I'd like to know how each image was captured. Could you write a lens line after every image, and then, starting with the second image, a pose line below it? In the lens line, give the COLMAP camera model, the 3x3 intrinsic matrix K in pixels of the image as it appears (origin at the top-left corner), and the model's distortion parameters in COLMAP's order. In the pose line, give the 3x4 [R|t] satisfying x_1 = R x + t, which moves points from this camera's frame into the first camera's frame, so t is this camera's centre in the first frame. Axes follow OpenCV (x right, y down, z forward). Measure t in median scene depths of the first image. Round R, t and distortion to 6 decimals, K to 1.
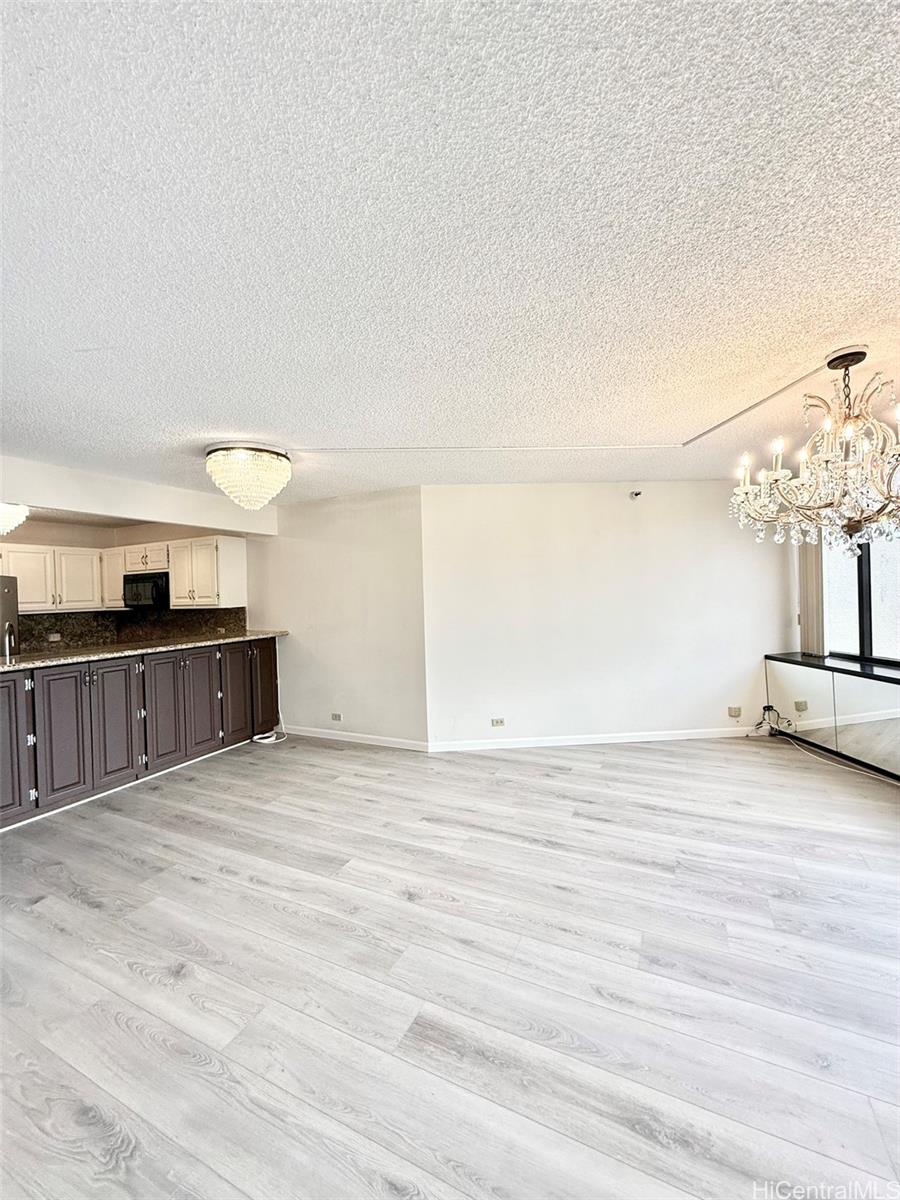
lens RADIAL K [[477.9, 0, 451.8], [0, 477.9, 594.6], [0, 0, 1]] dist [-0.002390, 0.000323]
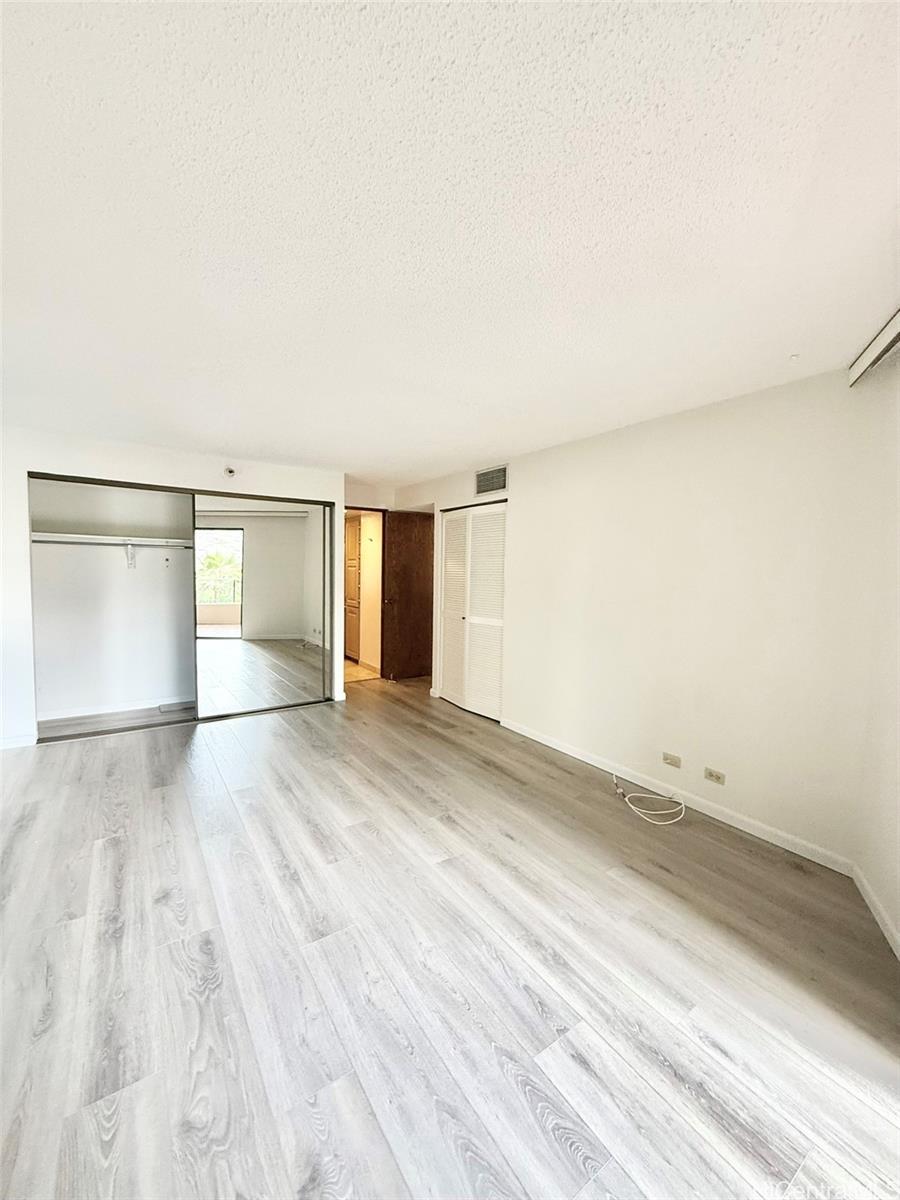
lens RADIAL K [[477.9, 0, 451.3], [0, 477.9, 599.0], [0, 0, 1]] dist [-0.002390, 0.000323]
pose [[-0.869053, -0.017211, 0.494420, 0.001128], [0.006236, 0.998934, 0.045734, -0.000310], [-0.494680, 0.042828, -0.868019, 1.129877]]
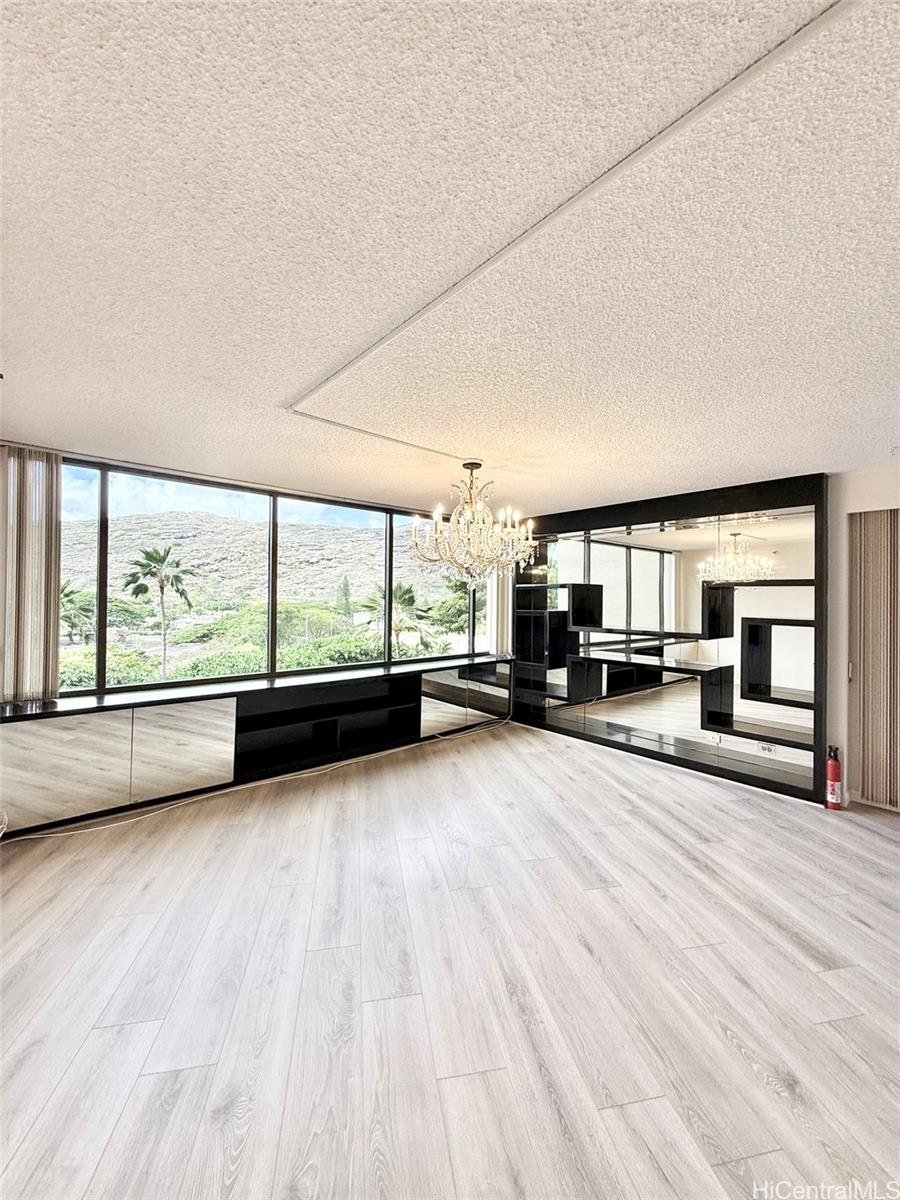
lens RADIAL K [[477.9, 0, 453.3], [0, 477.9, 594.2], [0, 0, 1]] dist [-0.002390, 0.000323]
pose [[-0.609027, 0.030295, 0.792571, -0.295316], [0.006292, 0.999423, -0.033367, -0.006601], [-0.793125, -0.015335, -0.608866, 1.542193]]
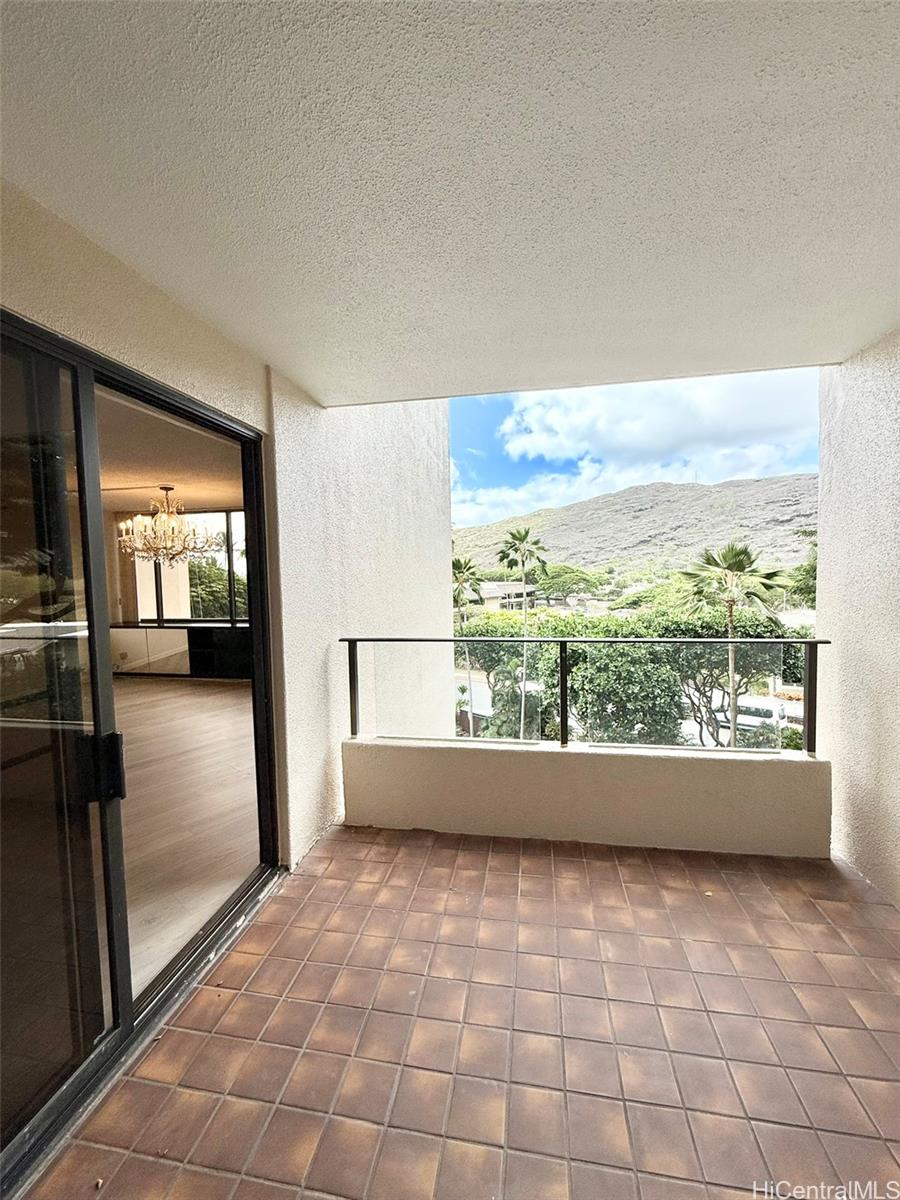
lens RADIAL K [[477.9, 0, 452.5], [0, 477.9, 596.3], [0, 0, 1]] dist [-0.002390, 0.000323]
pose [[0.241339, -0.030620, 0.969958, -0.954658], [0.014871, 0.999501, 0.027853, 0.012063], [-0.970327, 0.007702, 0.241674, -0.798773]]
